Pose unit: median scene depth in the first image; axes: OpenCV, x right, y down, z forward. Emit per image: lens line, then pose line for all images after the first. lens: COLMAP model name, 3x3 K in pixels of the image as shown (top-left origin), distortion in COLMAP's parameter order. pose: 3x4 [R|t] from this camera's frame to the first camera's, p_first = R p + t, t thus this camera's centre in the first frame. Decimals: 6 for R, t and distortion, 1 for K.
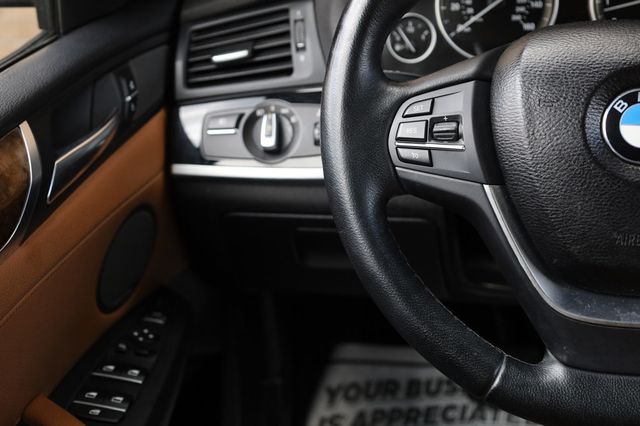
lens RADIAL K [[841.1, 0, 319.9], [0, 841.1, 214.1], [0, 0, 1]] dist [0.000147, 0.000000]
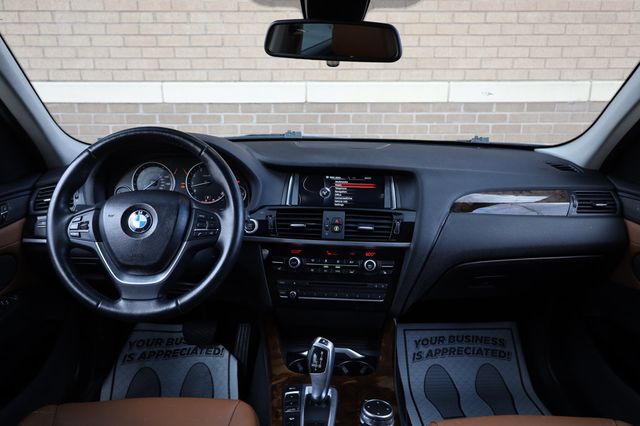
lens RADIAL K [[482.5, 0, 320.7], [0, 482.5, 215.4], [0, 0, 1]] dist [0.006632, -0.006120]
pose [[0.990220, 0.018747, 0.138252, 0.541011], [0.000549, 0.990400, -0.138232, 0.079343], [-0.139516, 0.136956, 0.980703, -0.647431]]
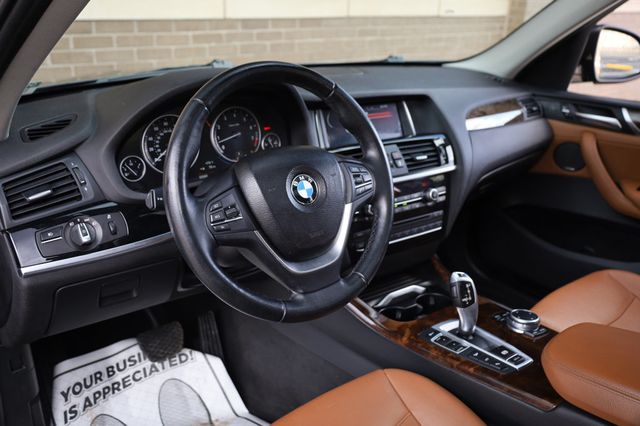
lens RADIAL K [[558.1, 0, 322.2], [0, 558.1, 216.3], [0, 0, 1]] dist [-0.001851, 0.015023]
pose [[0.688220, -0.203805, 0.696288, -0.489794], [0.233974, 0.970803, 0.052893, -0.075221], [-0.686738, 0.126512, 0.715811, -0.157198]]
